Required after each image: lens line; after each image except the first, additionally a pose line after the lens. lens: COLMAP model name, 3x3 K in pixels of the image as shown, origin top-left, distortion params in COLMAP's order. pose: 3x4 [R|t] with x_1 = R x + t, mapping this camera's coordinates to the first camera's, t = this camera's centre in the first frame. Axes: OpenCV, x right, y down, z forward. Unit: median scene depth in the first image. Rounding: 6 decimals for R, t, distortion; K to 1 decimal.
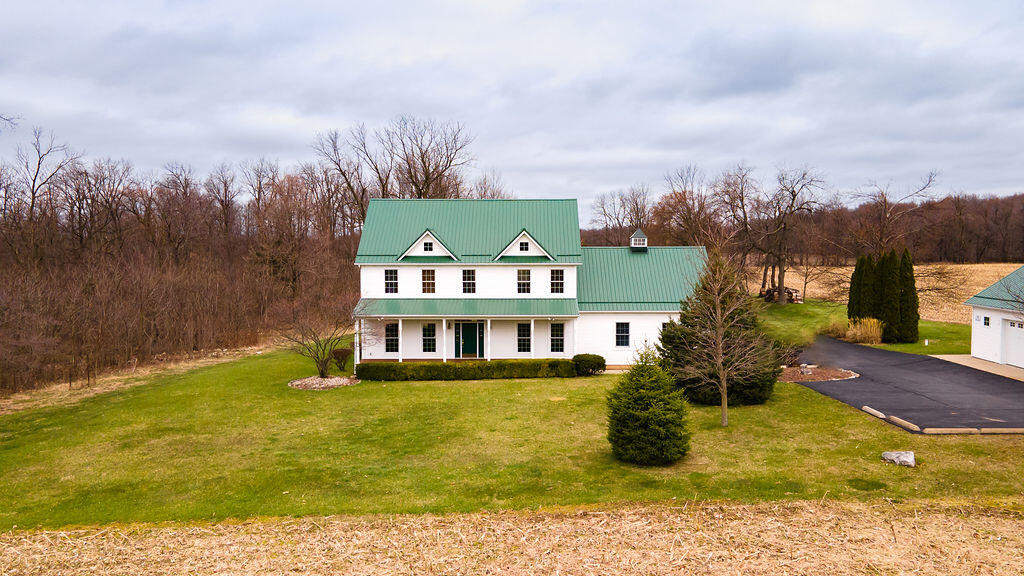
lens RADIAL K [[758.7, 0, 513.1], [0, 758.7, 241.5], [0, 0, 1]] dist [0.028018, 0.008627]
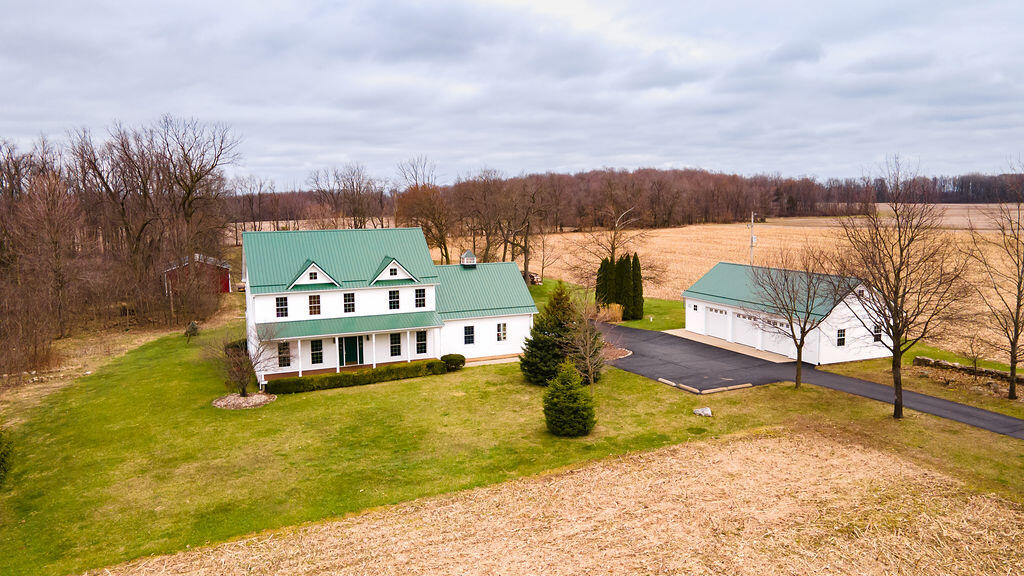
lens RADIAL K [[752.9, 0, 509.0], [0, 752.9, 291.7], [0, 0, 1]] dist [0.037402, 0.005496]
pose [[0.911826, -0.060017, 0.406167, -0.334029], [0.009654, 0.992119, 0.124927, -0.119891], [-0.410464, -0.109991, 0.905219, -0.198013]]
